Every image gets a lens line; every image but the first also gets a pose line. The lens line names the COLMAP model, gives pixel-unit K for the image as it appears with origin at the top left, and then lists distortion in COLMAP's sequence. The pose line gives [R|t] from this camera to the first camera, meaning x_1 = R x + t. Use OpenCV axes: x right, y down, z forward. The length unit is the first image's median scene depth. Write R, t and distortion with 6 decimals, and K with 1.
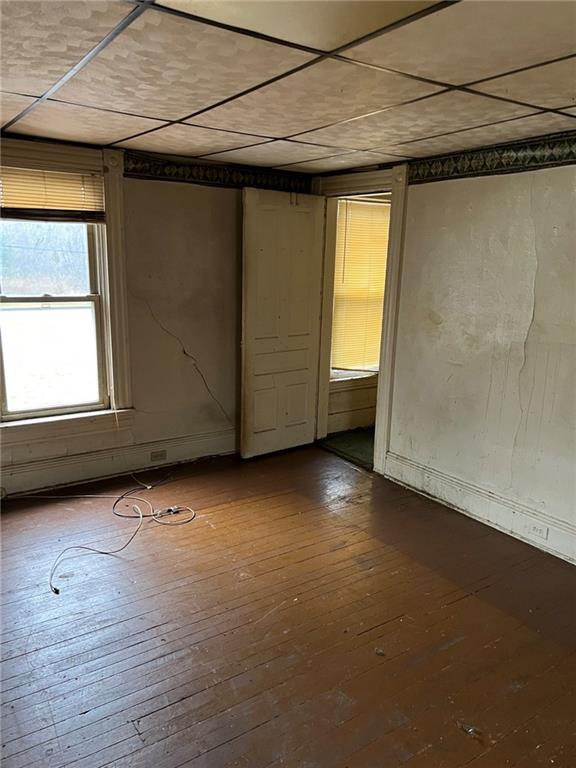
lens RADIAL K [[575.2, 0, 291.3], [0, 575.2, 389.9], [0, 0, 1]] dist [0.041700, -0.048047]
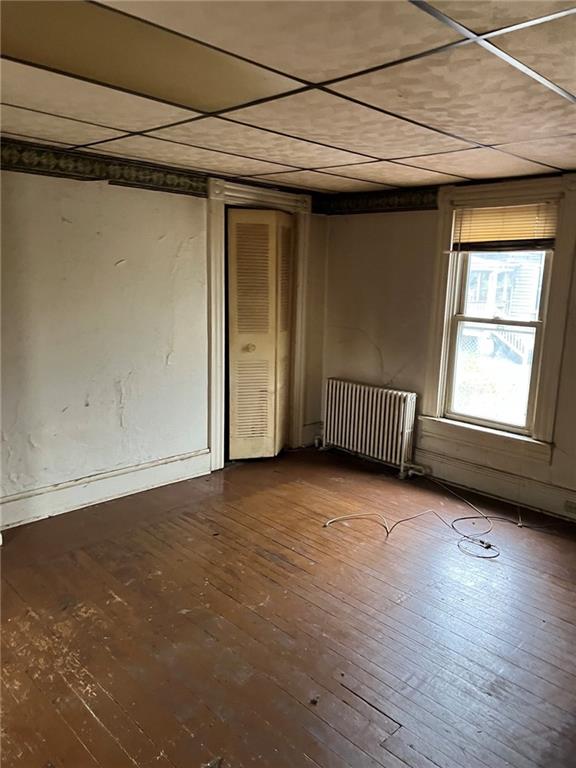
lens RADIAL K [[575.2, 0, 291.3], [0, 575.2, 389.9], [0, 0, 1]] dist [0.041700, -0.048047]
pose [[0.177121, 0.178441, -0.967878, 0.586835], [-0.240688, 0.961419, 0.133204, -0.082605], [0.954305, 0.209363, 0.213236, 0.411791]]
